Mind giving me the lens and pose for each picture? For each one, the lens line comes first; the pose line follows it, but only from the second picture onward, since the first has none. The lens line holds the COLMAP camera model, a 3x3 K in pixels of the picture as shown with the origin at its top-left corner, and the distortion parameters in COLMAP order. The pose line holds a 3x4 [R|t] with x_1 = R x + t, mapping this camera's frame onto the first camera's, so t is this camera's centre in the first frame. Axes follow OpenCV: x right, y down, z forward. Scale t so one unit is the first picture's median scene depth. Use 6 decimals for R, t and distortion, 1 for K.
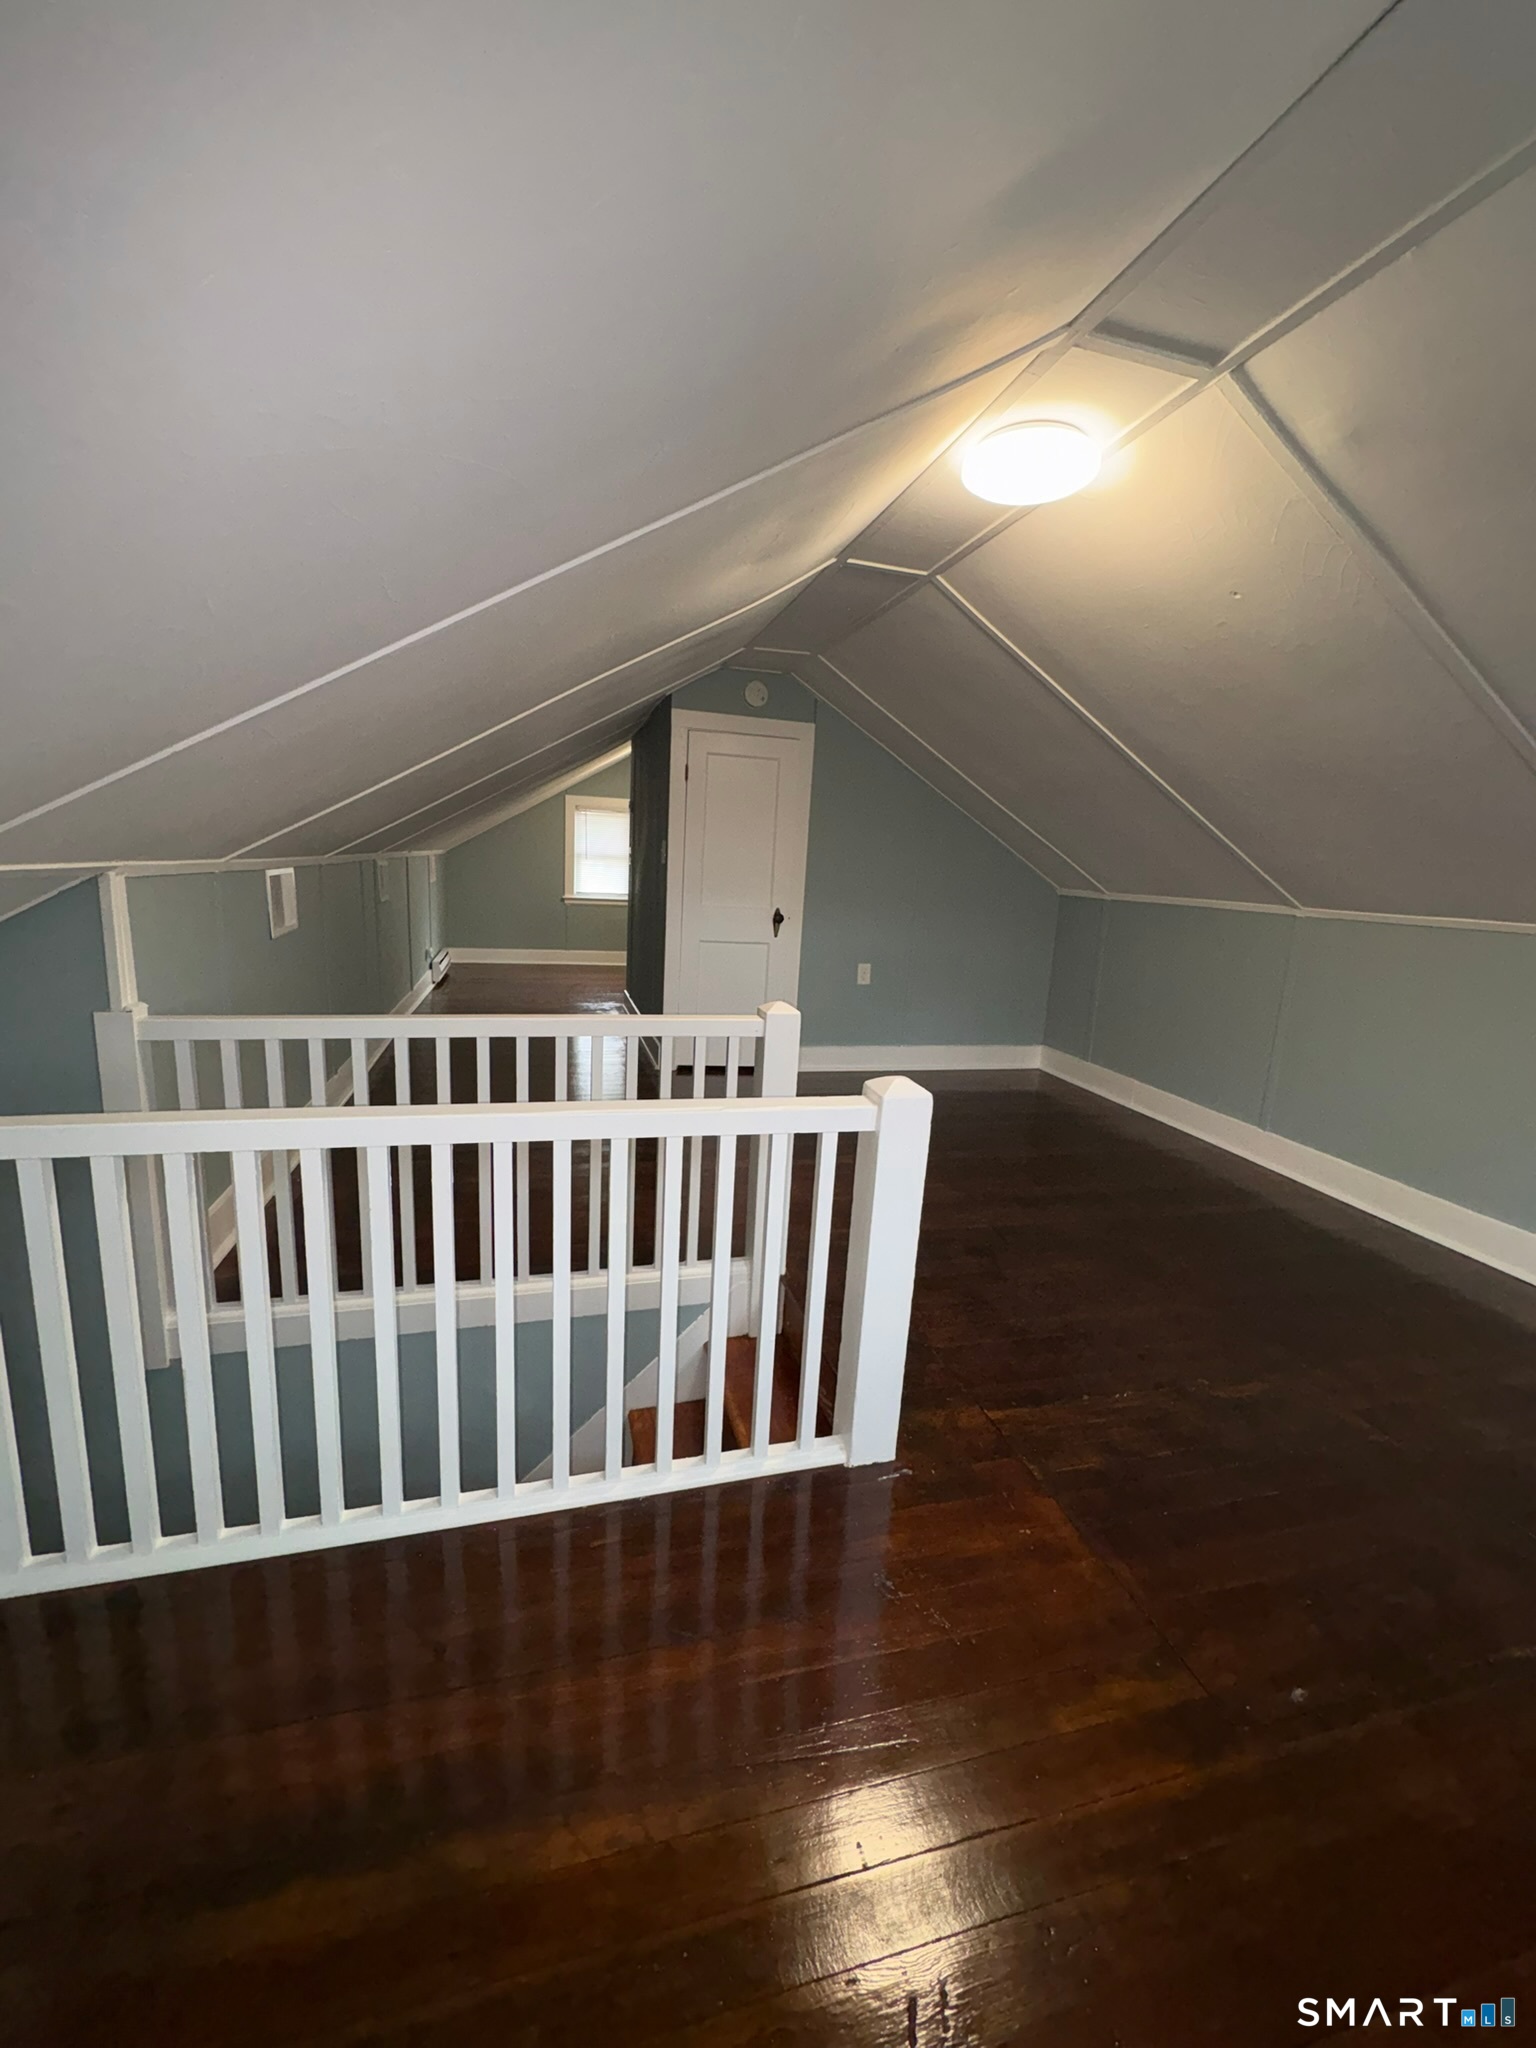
lens RADIAL K [[813.0, 0, 762.7], [0, 813.0, 1022.5], [0, 0, 1]] dist [-0.000924, 0.000609]
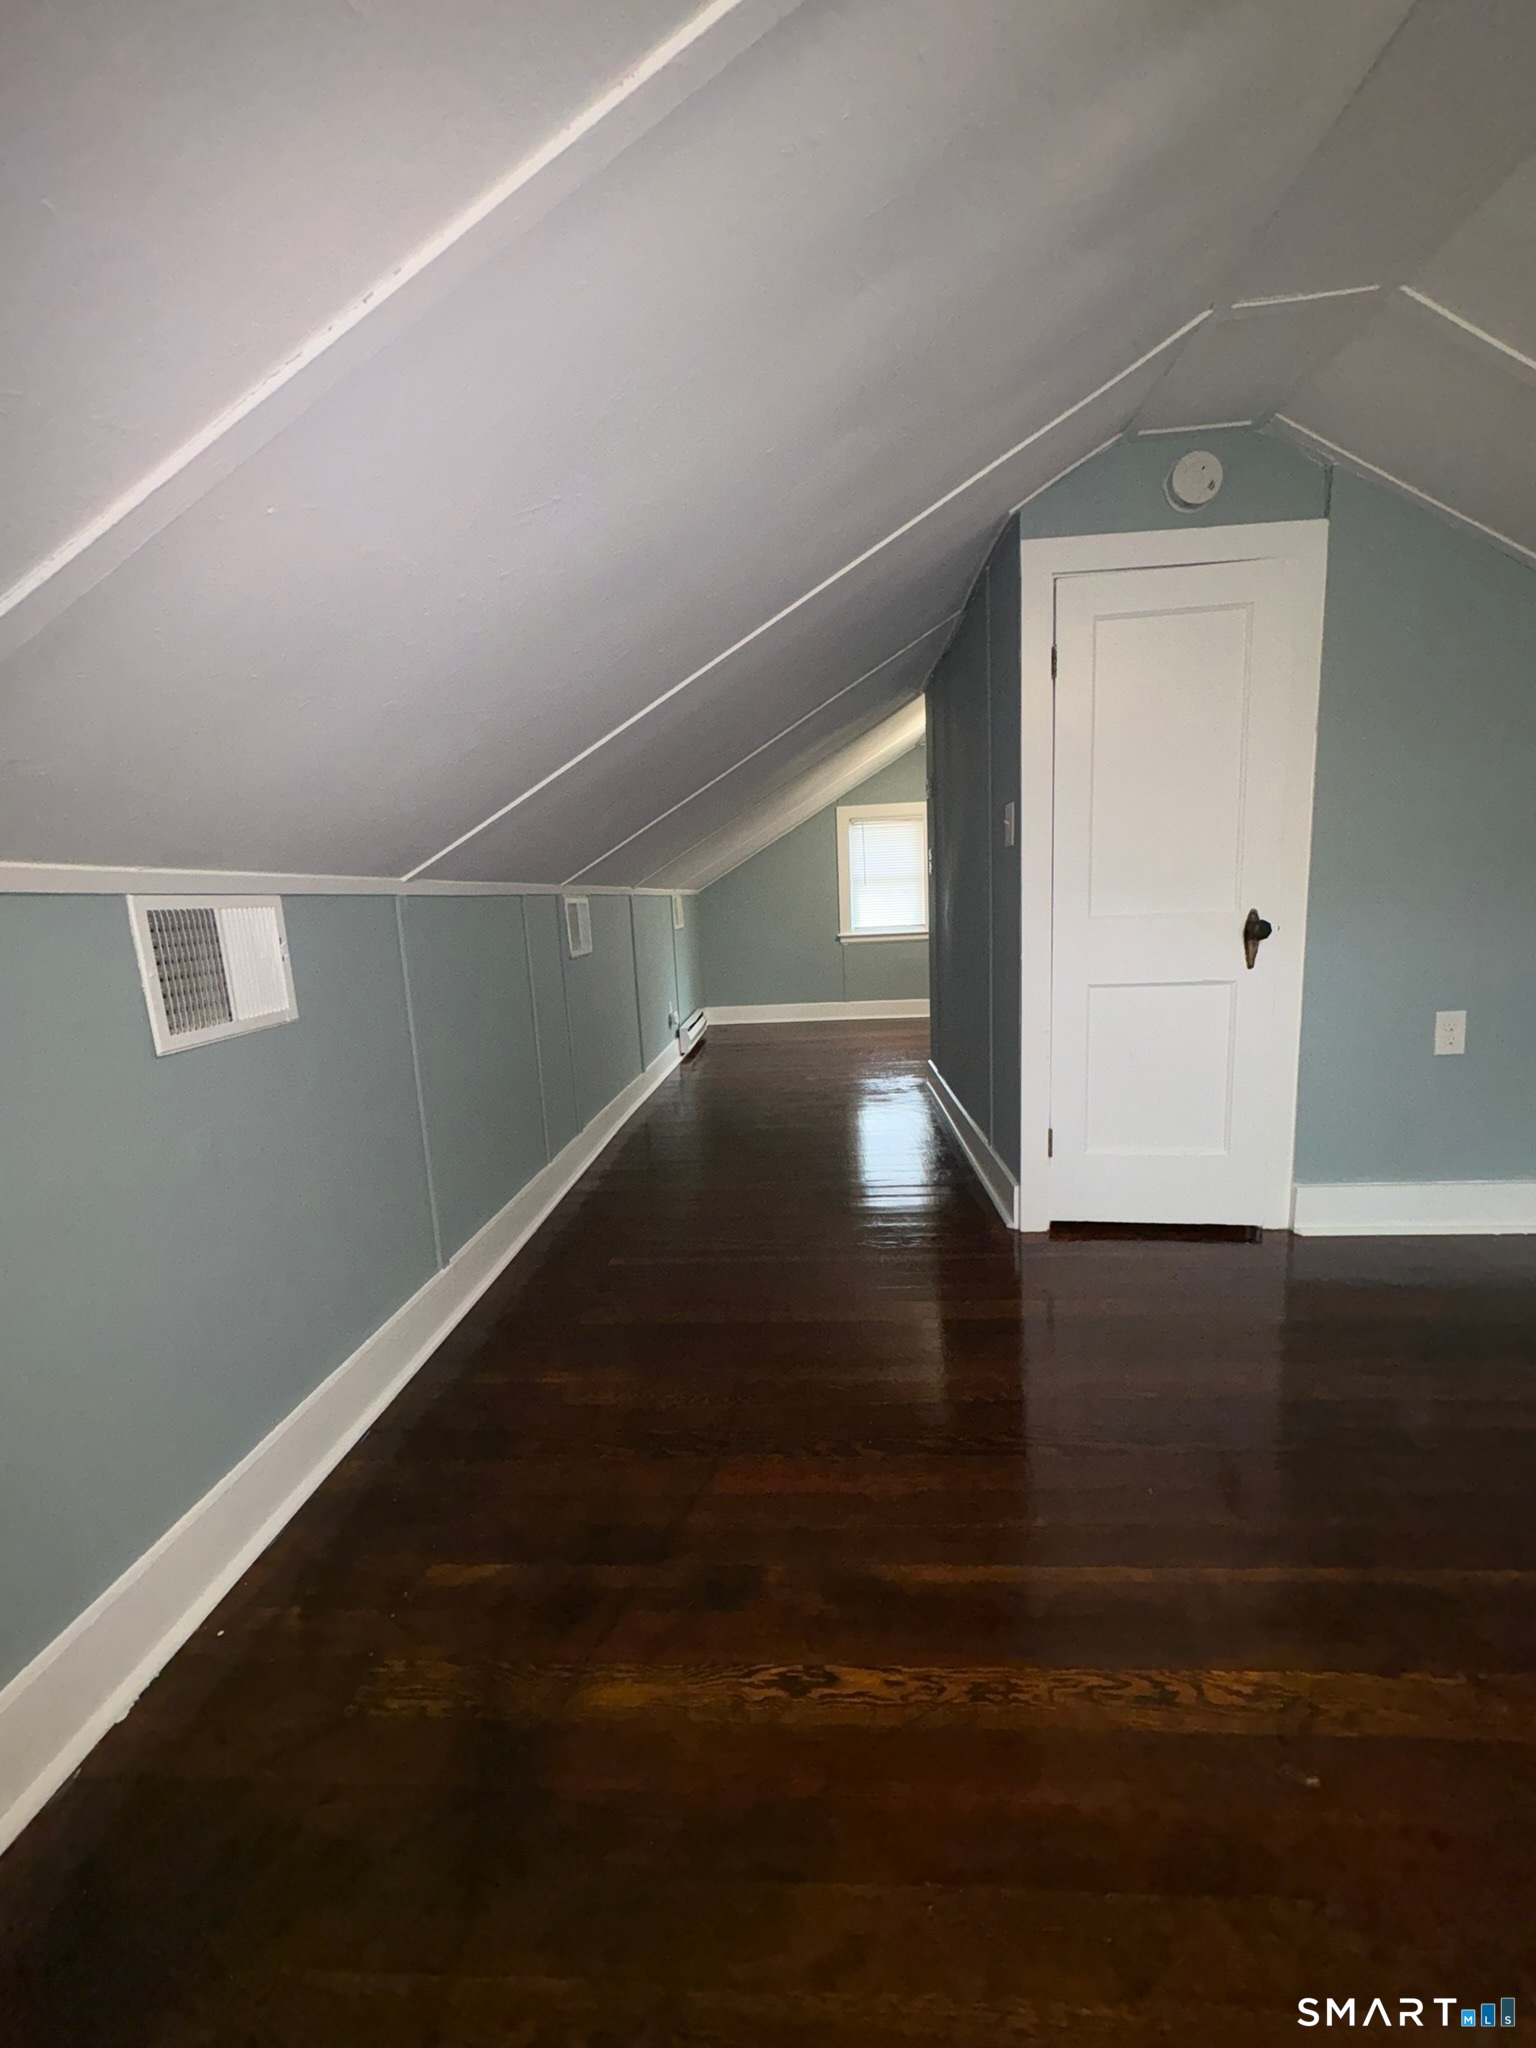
lens RADIAL K [[813.0, 0, 764.3], [0, 813.0, 1025.1], [0, 0, 1]] dist [-0.000924, 0.000609]
pose [[0.941428, -0.045198, -0.334171, -0.072869], [0.029967, 0.998269, -0.050598, -0.040302], [0.335880, 0.037620, 0.941153, 0.322021]]
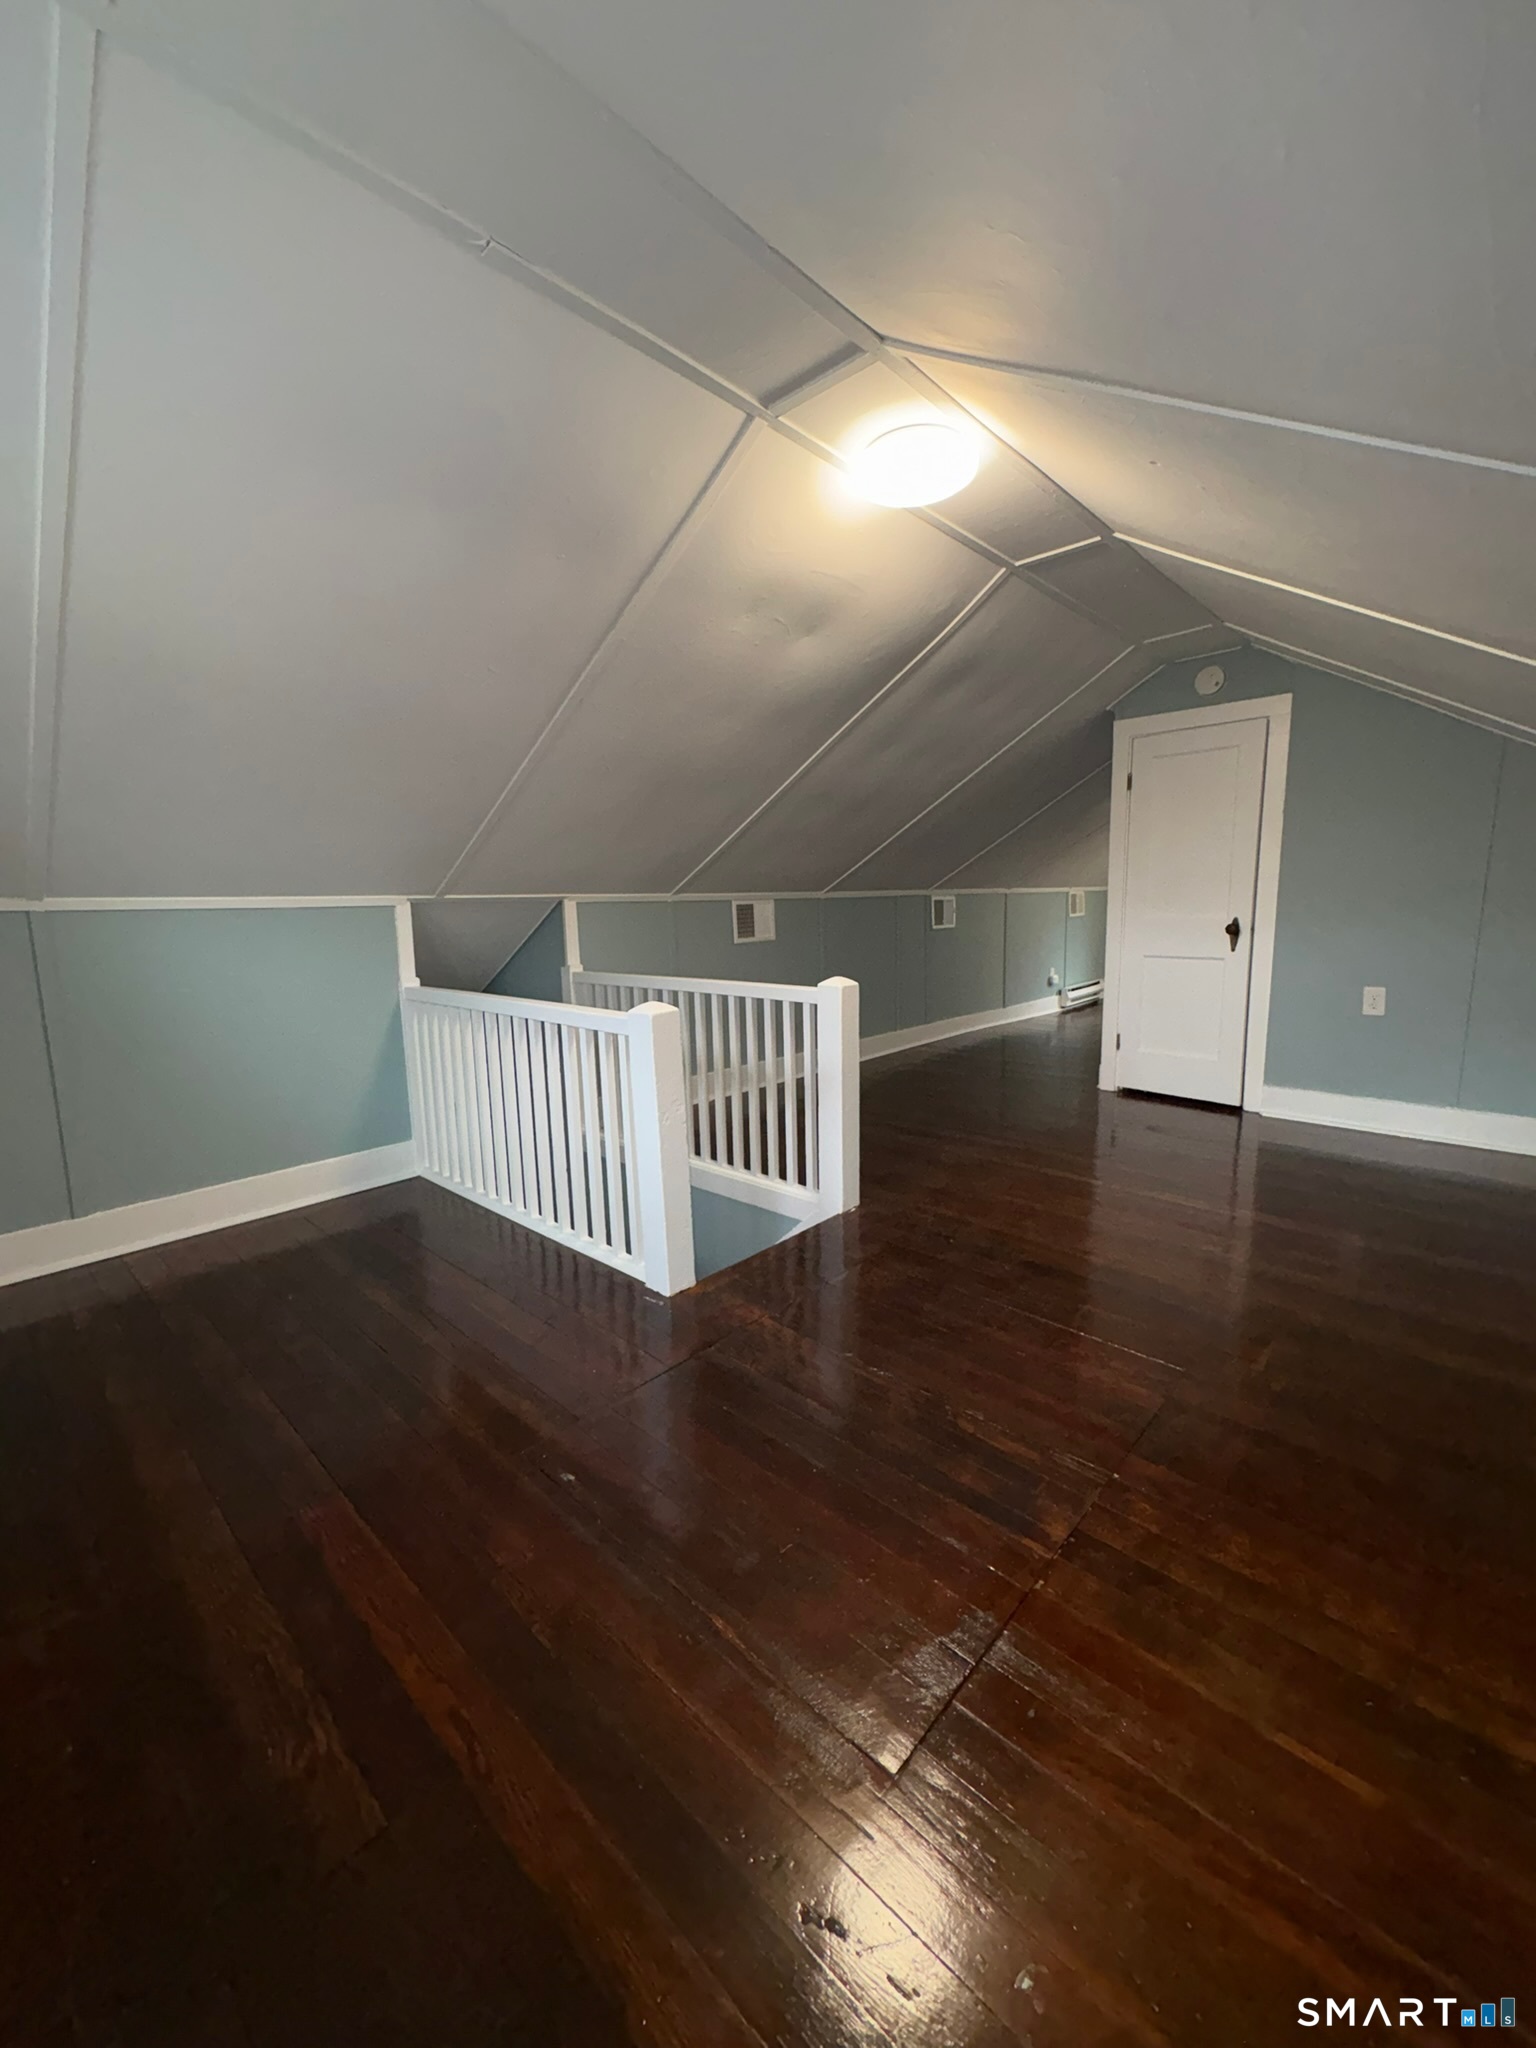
lens RADIAL K [[813.0, 0, 766.2], [0, 813.0, 1022.8], [0, 0, 1]] dist [-0.000924, 0.000609]
pose [[0.519563, 0.061601, -0.852209, 0.365028], [-0.117572, 0.993064, 0.000103, 0.019997], [0.846304, 0.100143, 0.523202, 0.106561]]
